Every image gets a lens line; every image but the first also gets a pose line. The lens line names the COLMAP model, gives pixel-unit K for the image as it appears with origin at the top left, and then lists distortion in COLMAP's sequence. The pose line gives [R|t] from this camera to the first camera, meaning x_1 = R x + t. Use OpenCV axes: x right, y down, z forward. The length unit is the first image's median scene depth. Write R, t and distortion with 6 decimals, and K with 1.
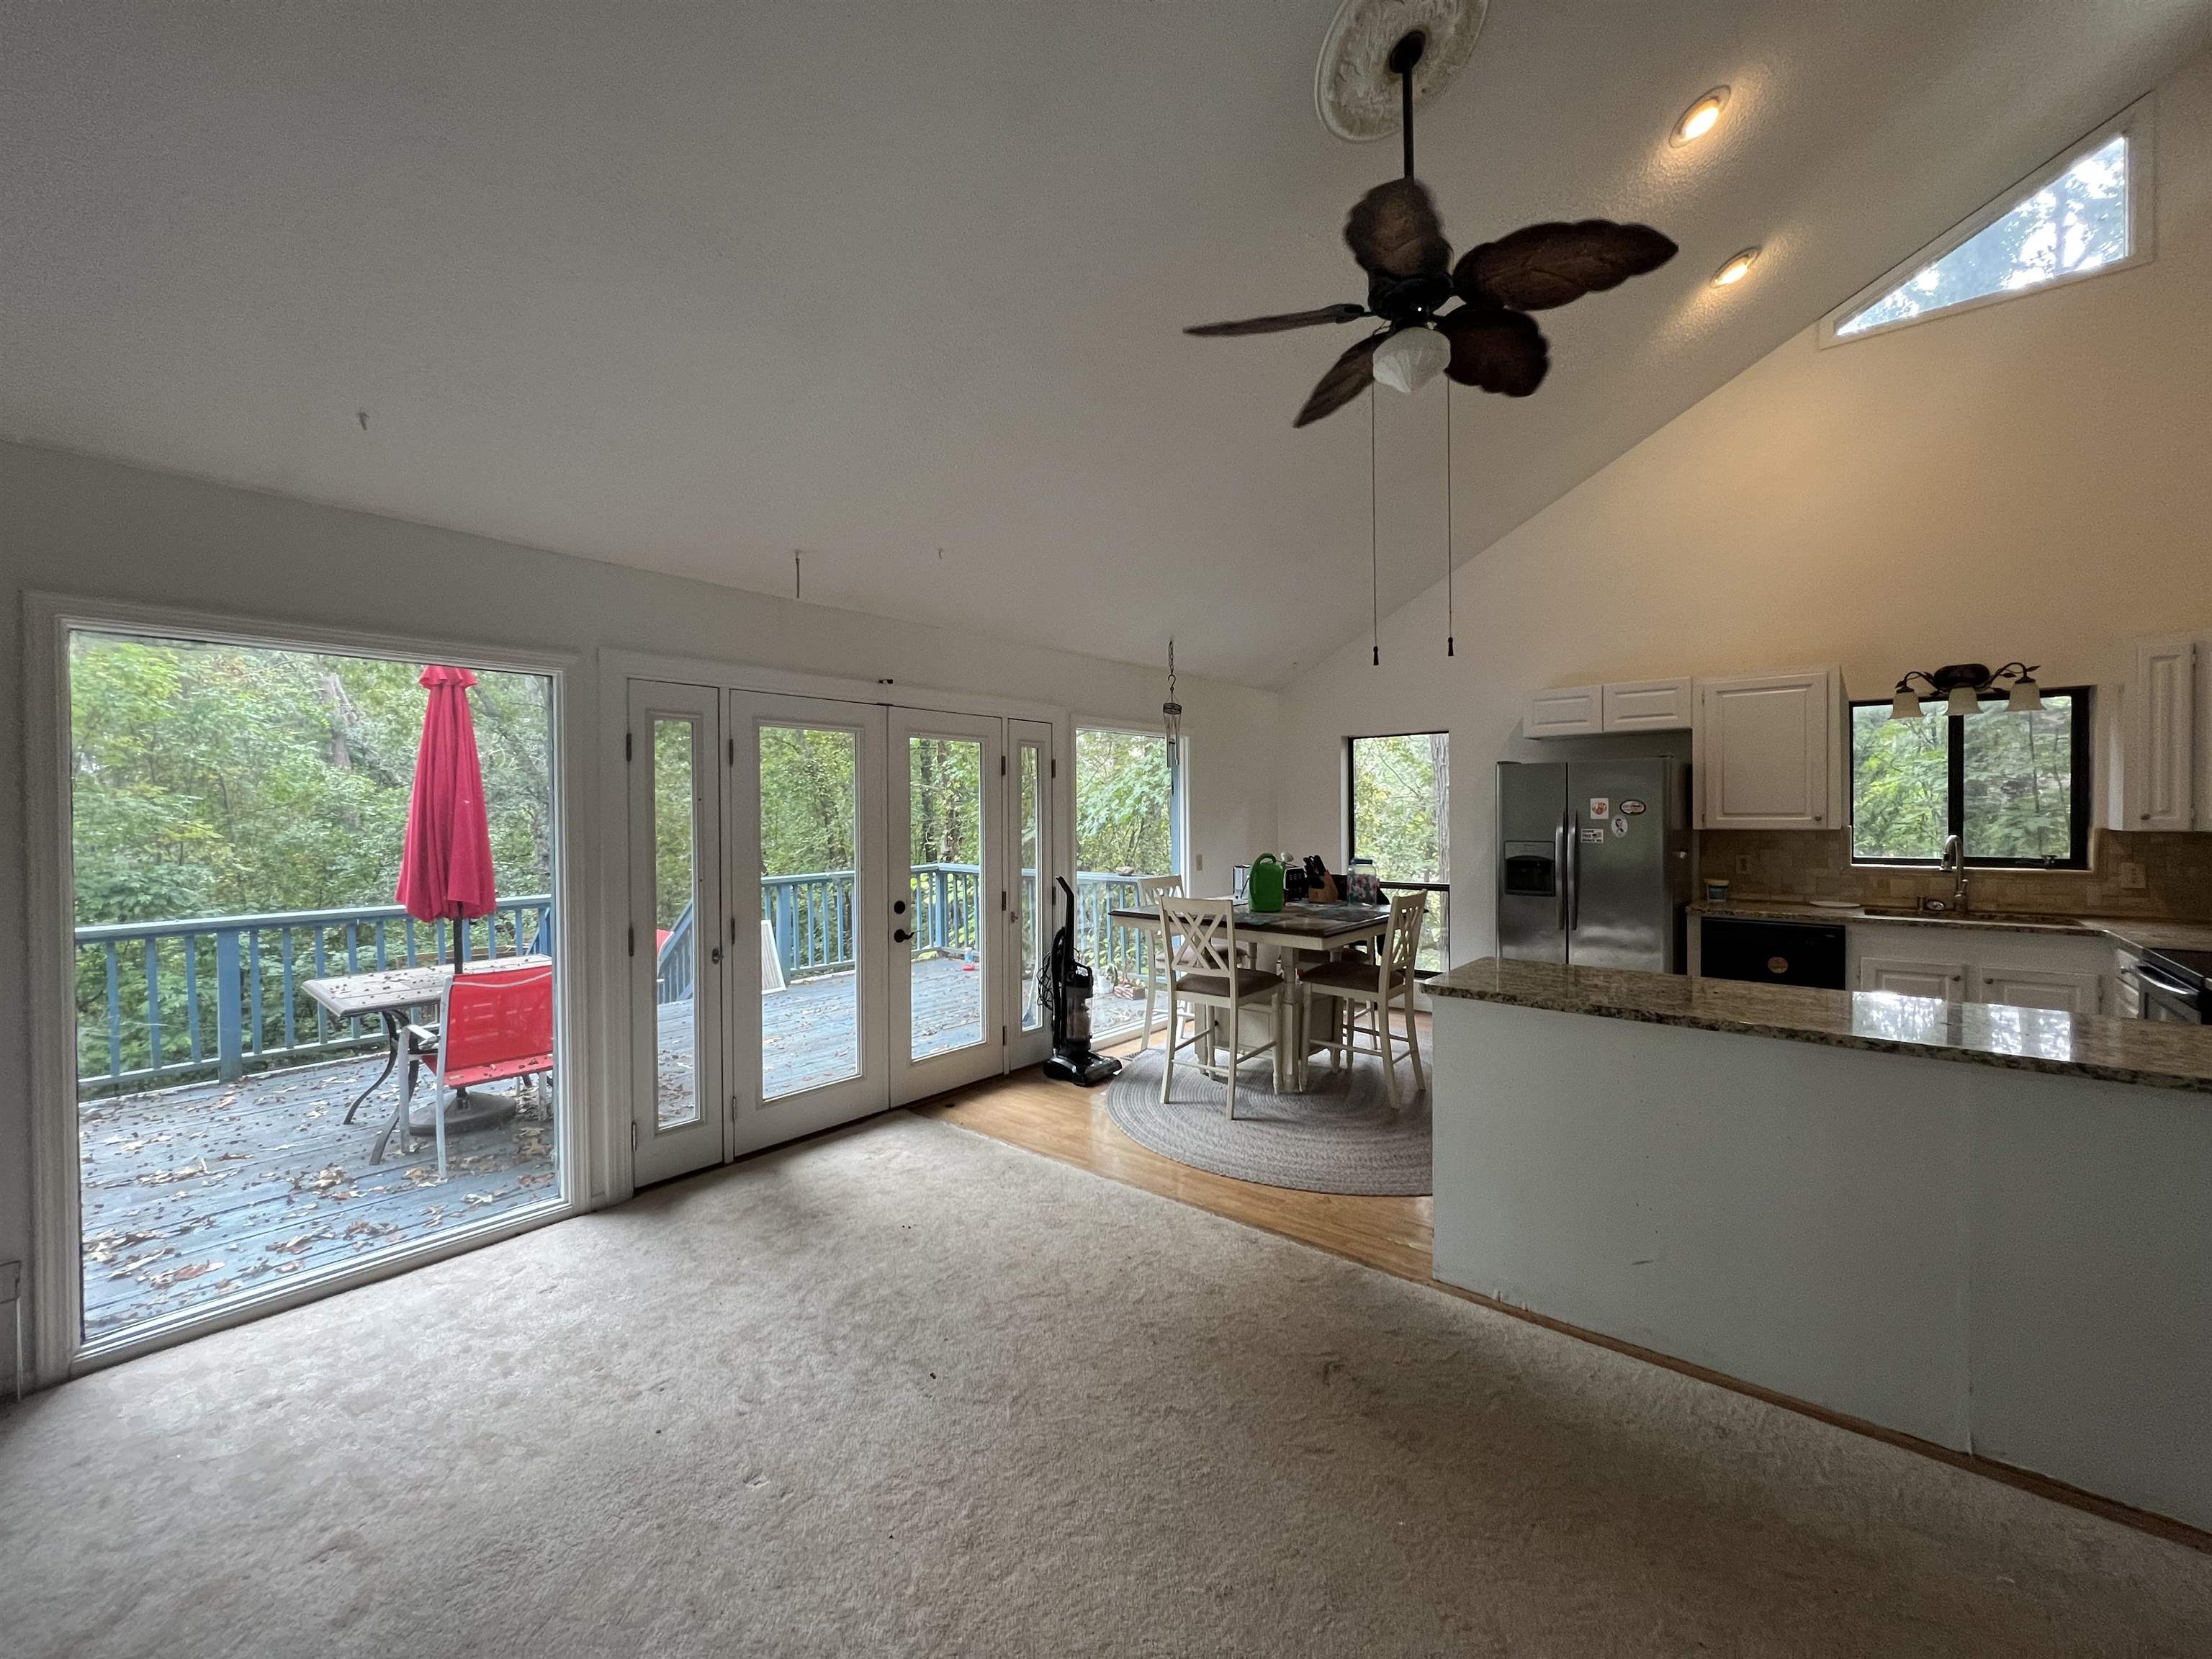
lens RADIAL K [[887.6, 0, 1100.6], [0, 887.6, 820.2], [0, 0, 1]] dist [0.002343, 0.000071]
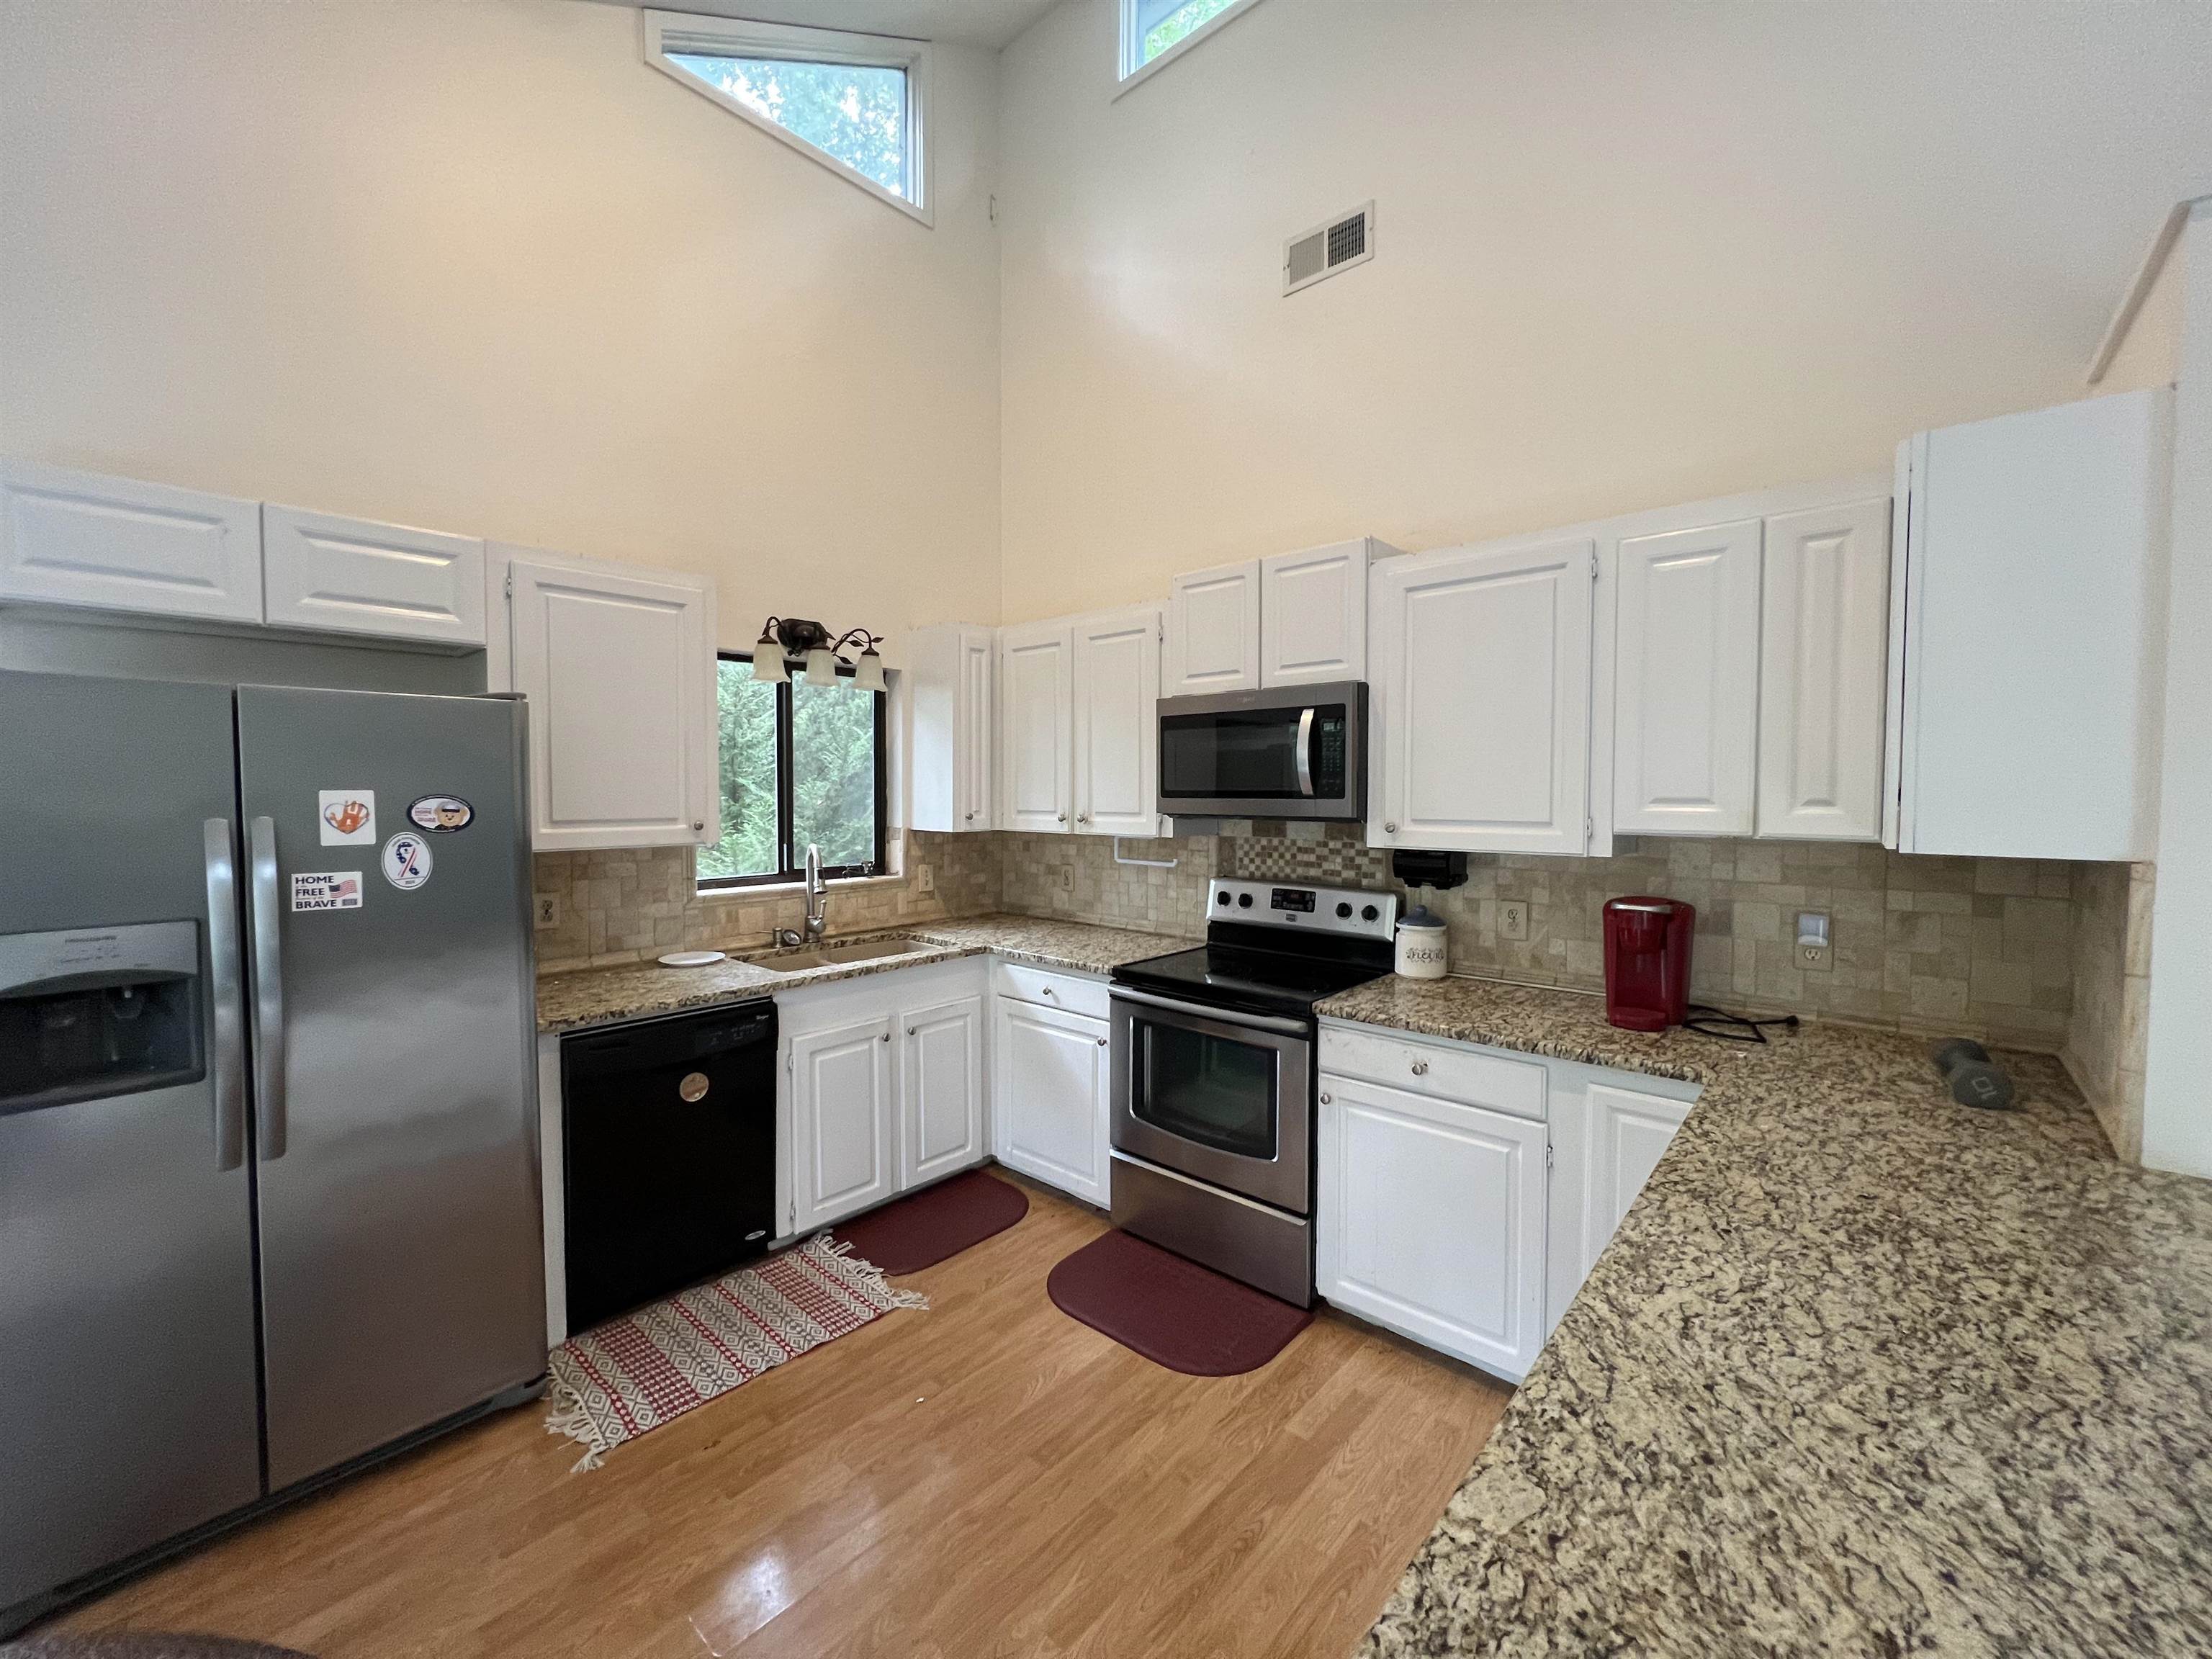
lens RADIAL K [[887.6, 0, 1100.4], [0, 887.6, 825.6], [0, 0, 1]] dist [0.002343, 0.000071]
pose [[0.033216, -0.032819, 0.998909, 0.201721], [0.009239, 0.999428, 0.032529, -0.020187], [-0.999405, 0.008149, 0.033500, 0.699449]]
